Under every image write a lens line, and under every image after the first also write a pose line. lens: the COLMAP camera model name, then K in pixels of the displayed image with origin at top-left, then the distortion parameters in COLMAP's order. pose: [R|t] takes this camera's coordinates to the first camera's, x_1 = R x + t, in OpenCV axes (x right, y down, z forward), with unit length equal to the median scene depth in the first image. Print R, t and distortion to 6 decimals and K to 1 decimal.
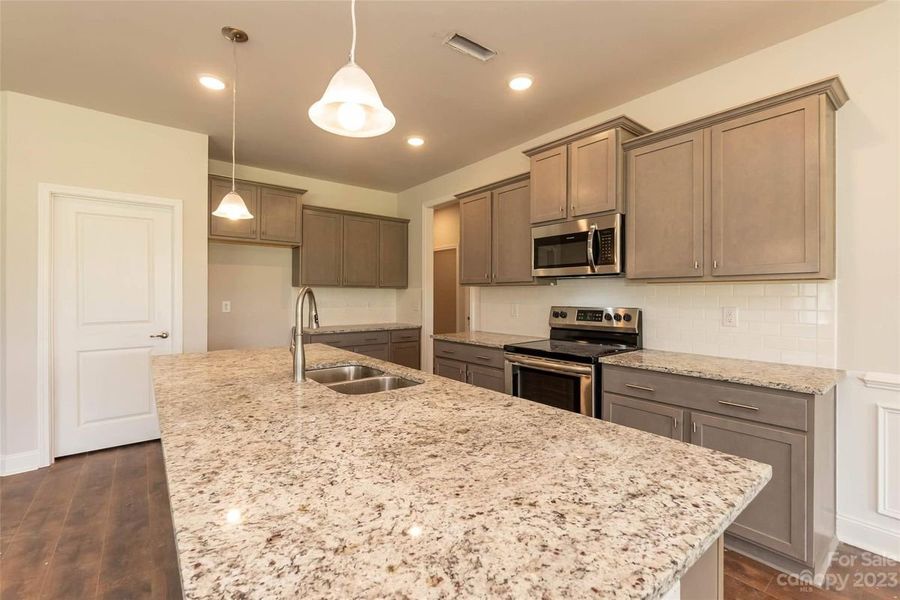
lens RADIAL K [[390.1, 0, 453.1], [0, 390.1, 296.4], [0, 0, 1]] dist [-0.010664, -0.000273]
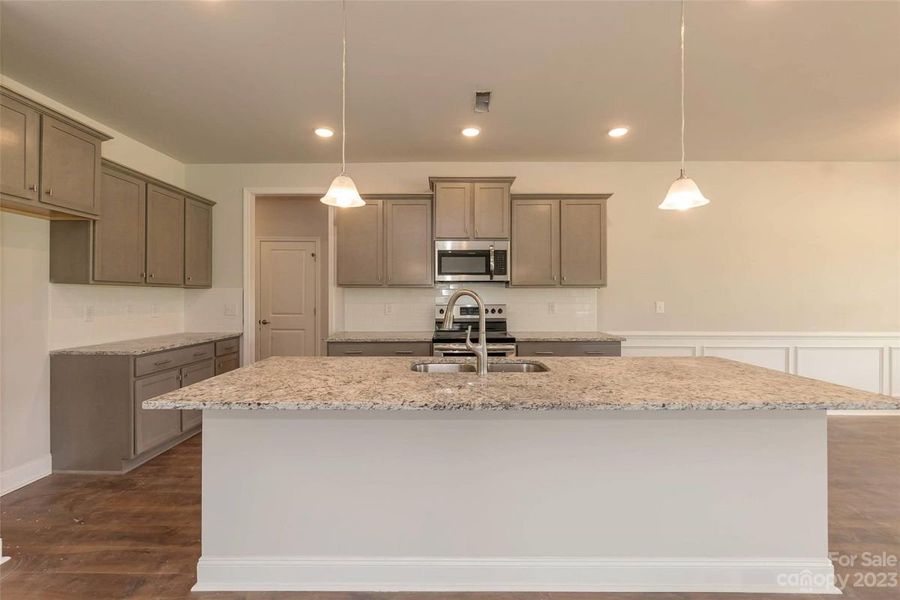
lens RADIAL K [[390.1, 0, 453.1], [0, 390.1, 296.4], [0, 0, 1]] dist [-0.010664, -0.000273]
pose [[0.627292, -0.001785, 0.778782, -0.834067], [0.004874, 0.999987, -0.001634, 0.000635], [-0.778769, 0.004821, 0.627292, 0.224653]]
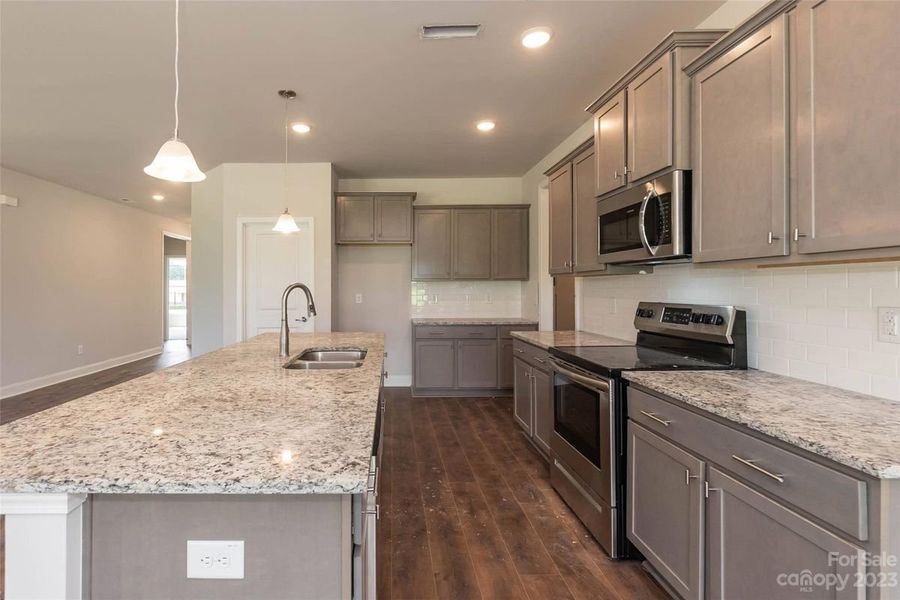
lens RADIAL K [[414.8, 0, 389.6], [0, 414.8, 288.9], [0, 0, 1]] dist [-0.006496, -0.000157]
pose [[0.777118, -0.005529, -0.629330, 0.469493], [0.005553, 0.999983, -0.001929, -0.001304], [0.629330, -0.001996, 0.777136, 0.091288]]
